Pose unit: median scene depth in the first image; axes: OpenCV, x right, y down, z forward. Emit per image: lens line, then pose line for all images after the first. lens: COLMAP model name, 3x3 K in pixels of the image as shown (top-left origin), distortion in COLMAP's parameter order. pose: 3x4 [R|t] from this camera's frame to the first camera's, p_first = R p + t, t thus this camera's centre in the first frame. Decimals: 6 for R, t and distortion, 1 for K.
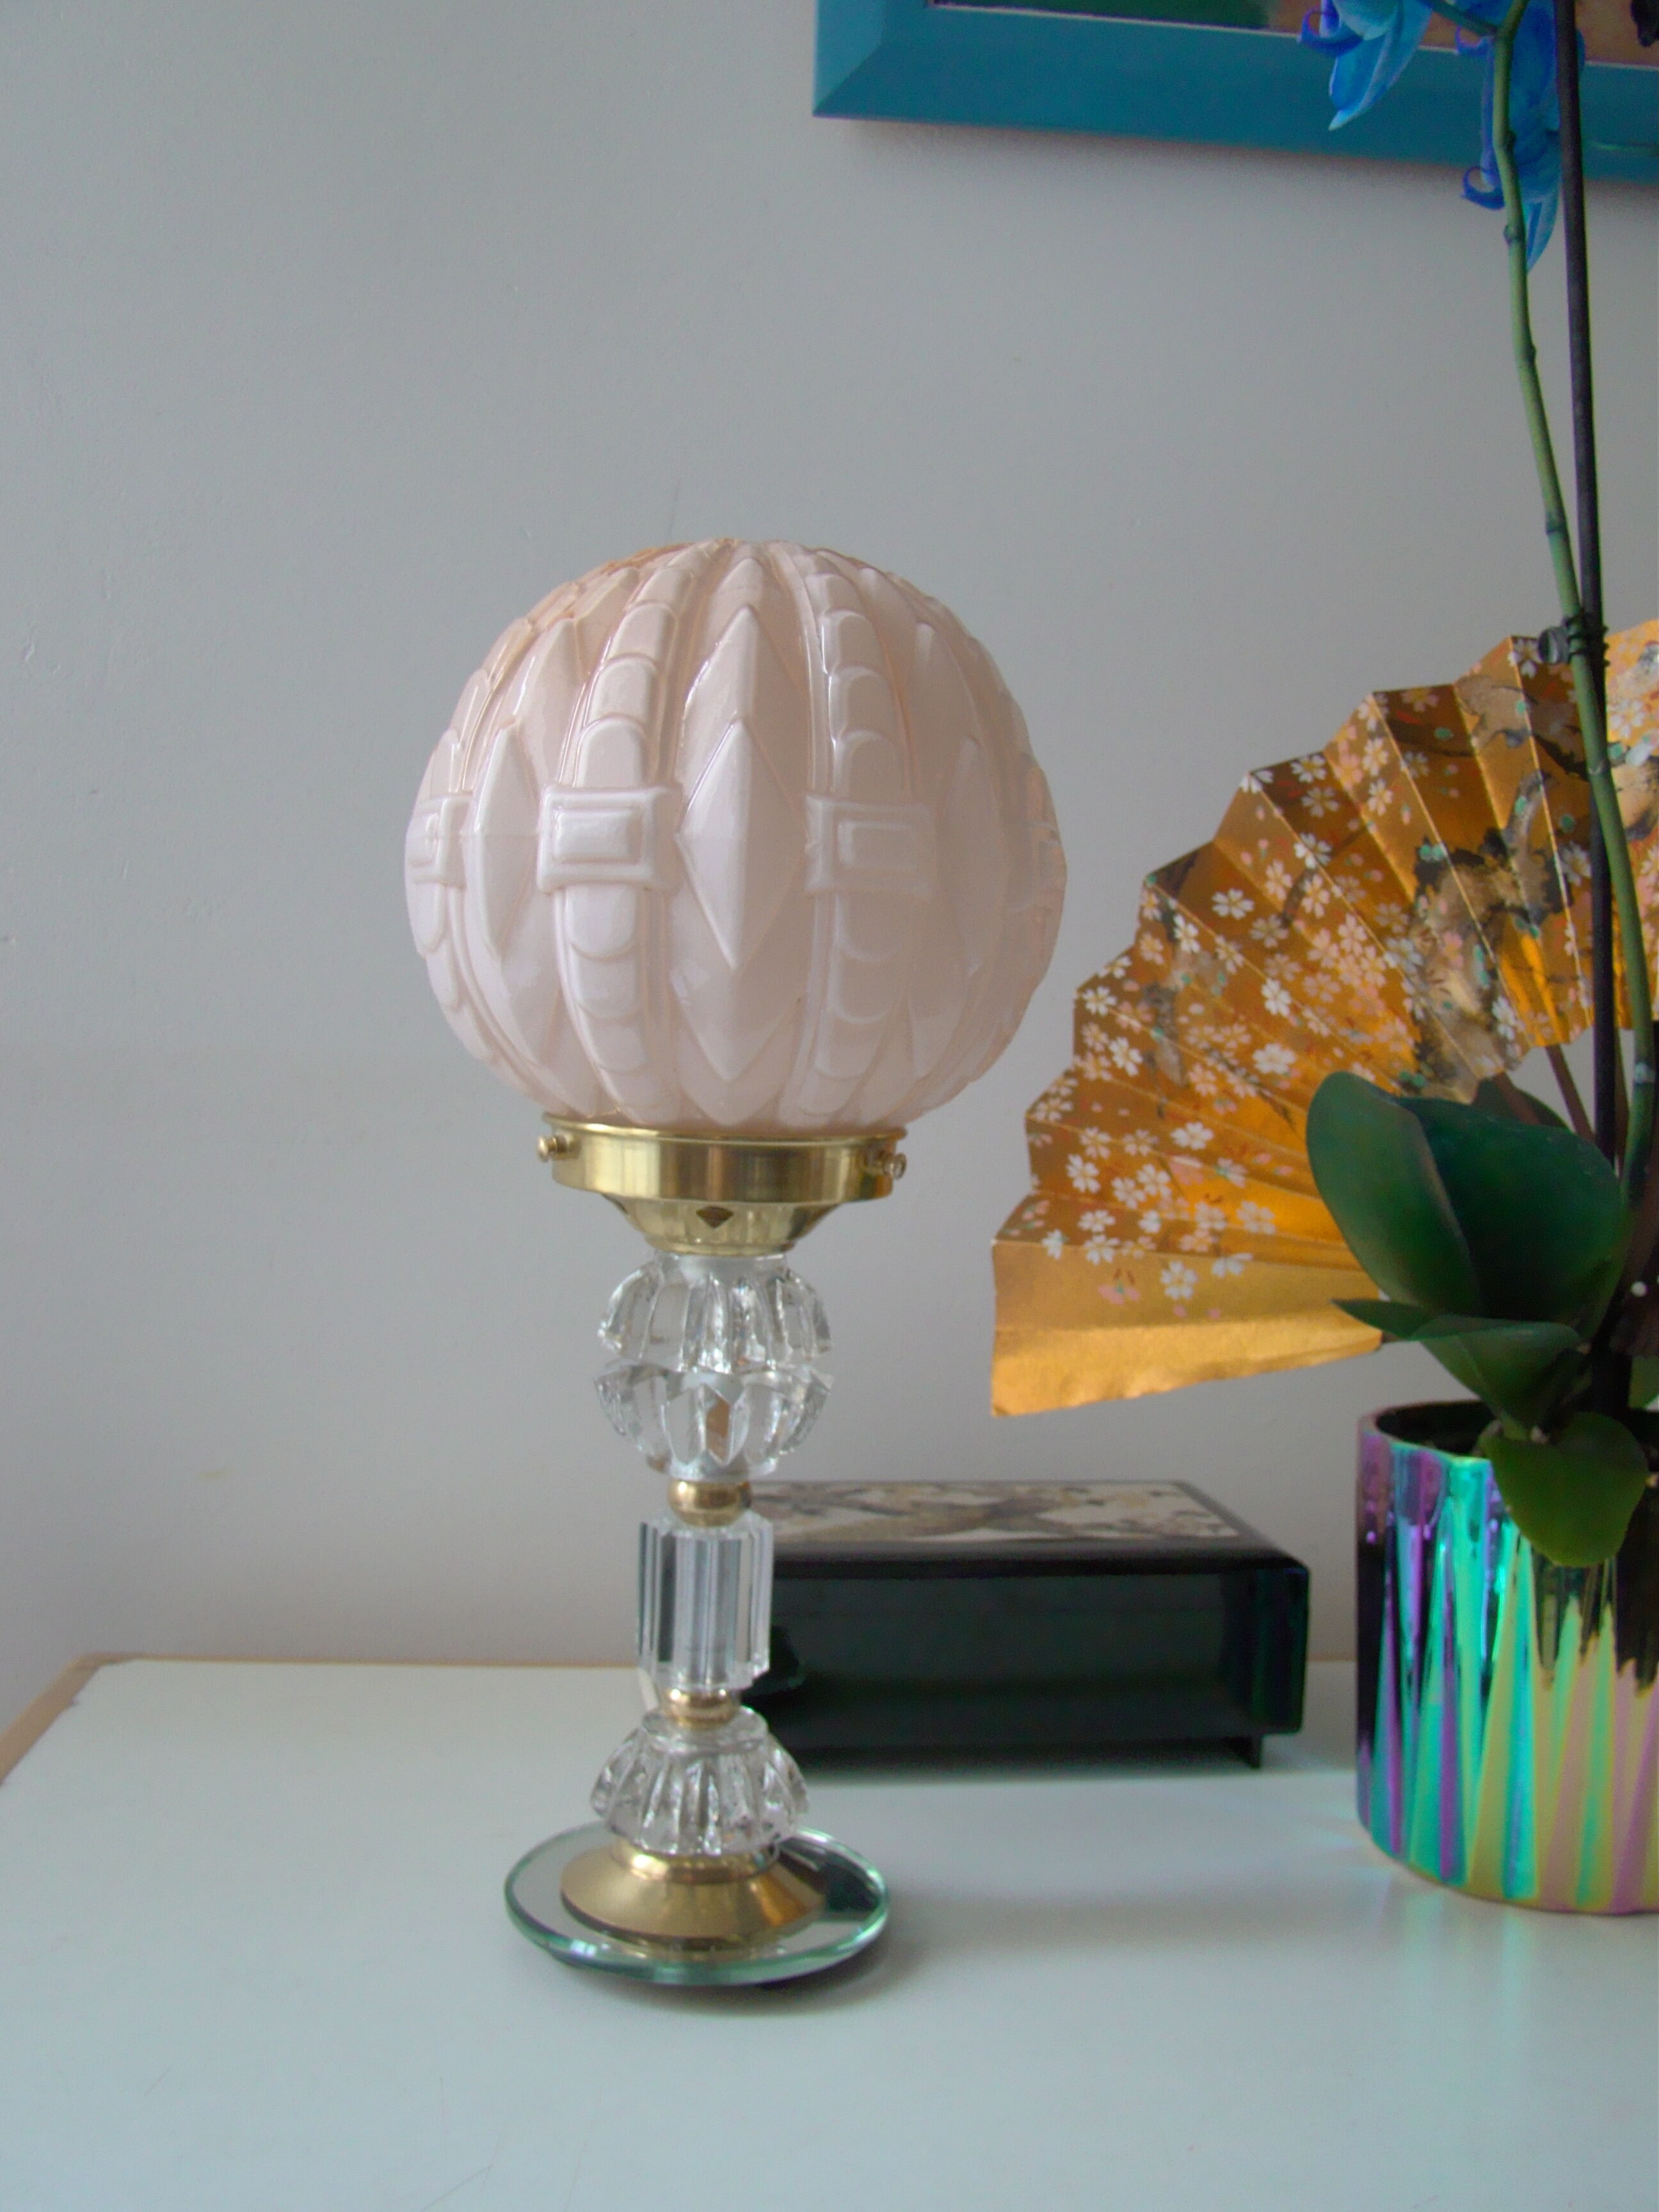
lens RADIAL K [[2018.1, 0, 839.8], [0, 2018.1, 1086.5], [0, 0, 1]] dist [-0.124751, 0.000000]
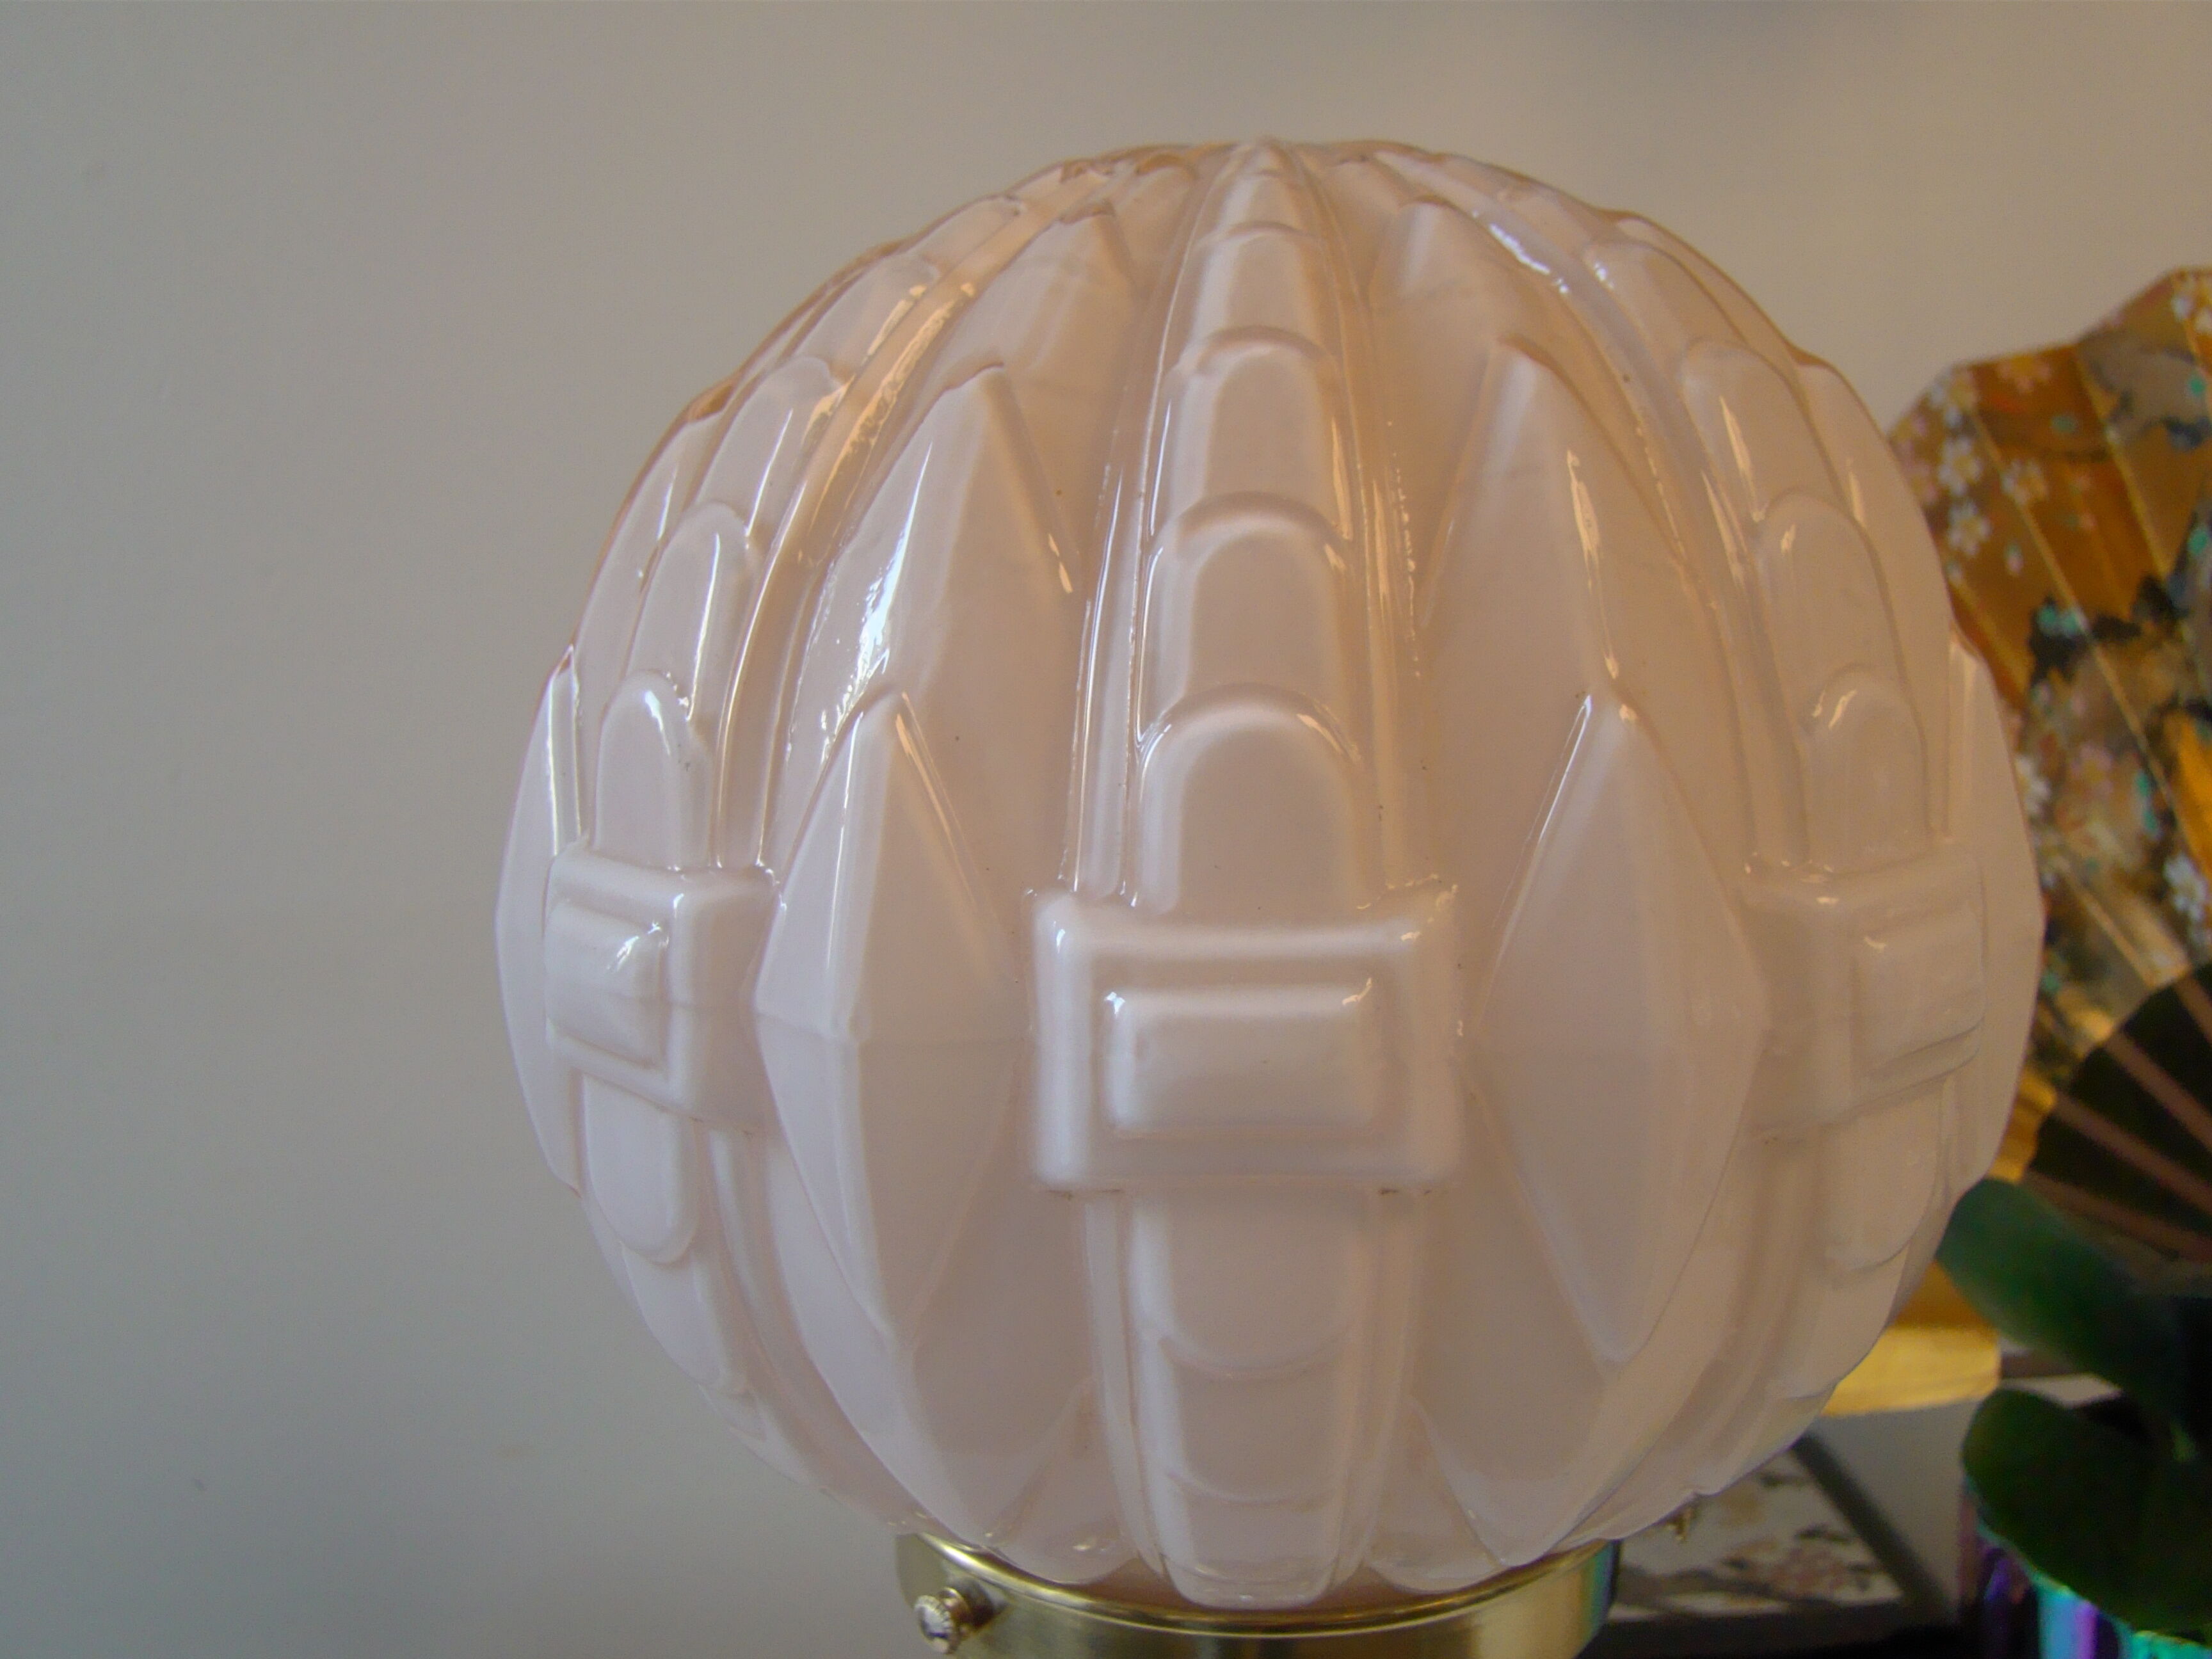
lens RADIAL K [[2018.1, 0, 1101.2], [0, 2018.1, 831.5], [0, 0, 1]] dist [-0.124751, 0.000000]
pose [[0.995444, -0.059117, -0.074816, 0.032075], [0.065973, 0.993501, 0.092758, -0.125007], [0.068846, -0.097271, 0.992874, 0.337058]]
